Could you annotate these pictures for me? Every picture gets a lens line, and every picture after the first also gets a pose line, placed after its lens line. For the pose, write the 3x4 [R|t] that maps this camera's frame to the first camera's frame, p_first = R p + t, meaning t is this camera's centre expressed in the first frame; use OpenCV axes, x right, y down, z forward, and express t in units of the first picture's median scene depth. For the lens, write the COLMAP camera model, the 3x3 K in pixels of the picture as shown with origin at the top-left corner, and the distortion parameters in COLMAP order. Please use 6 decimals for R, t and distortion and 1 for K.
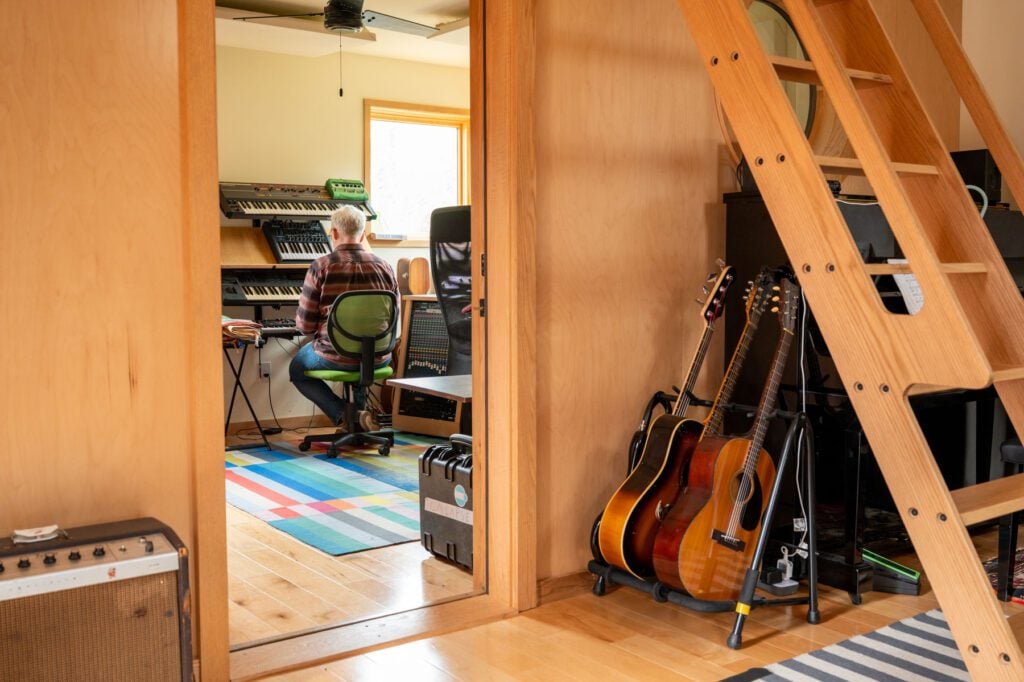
lens RADIAL K [[1031.9, 0, 512.0], [0, 1031.9, 341.0], [0, 0, 1]] dist [0.001319, -0.000123]
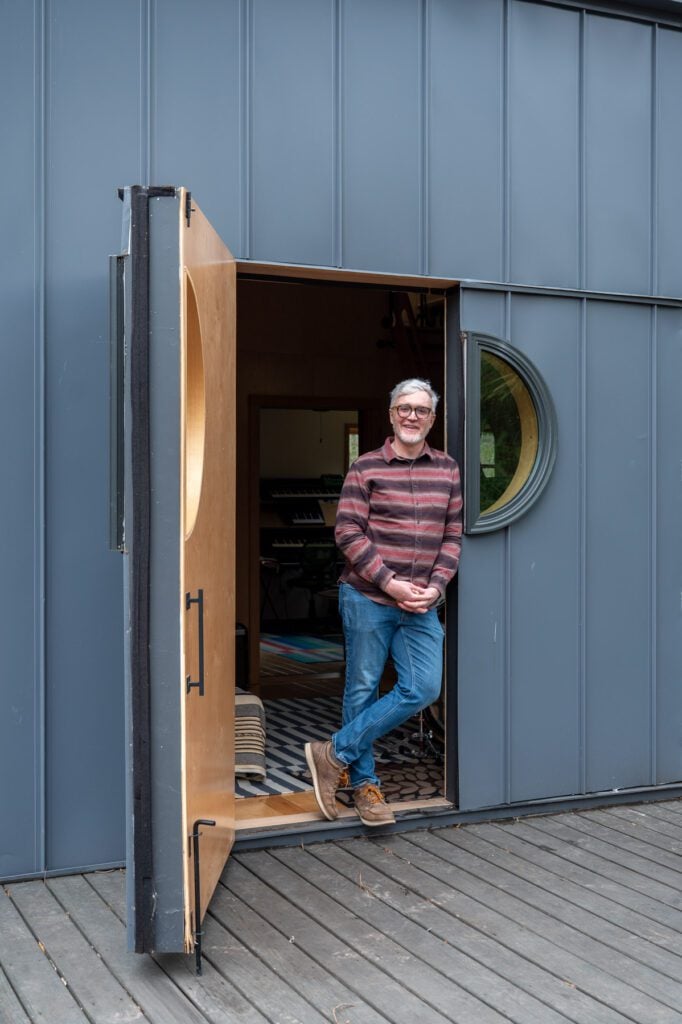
lens RADIAL K [[1292.0, 0, 341.0], [0, 1292.0, 512.0], [0, 0, 1]] dist [0.000790, -0.000102]
pose [[0.977983, 0.001035, -0.208682, 0.311755], [-0.013798, 0.998120, -0.059712, 0.029431], [0.208228, 0.061277, 0.976159, -1.112715]]
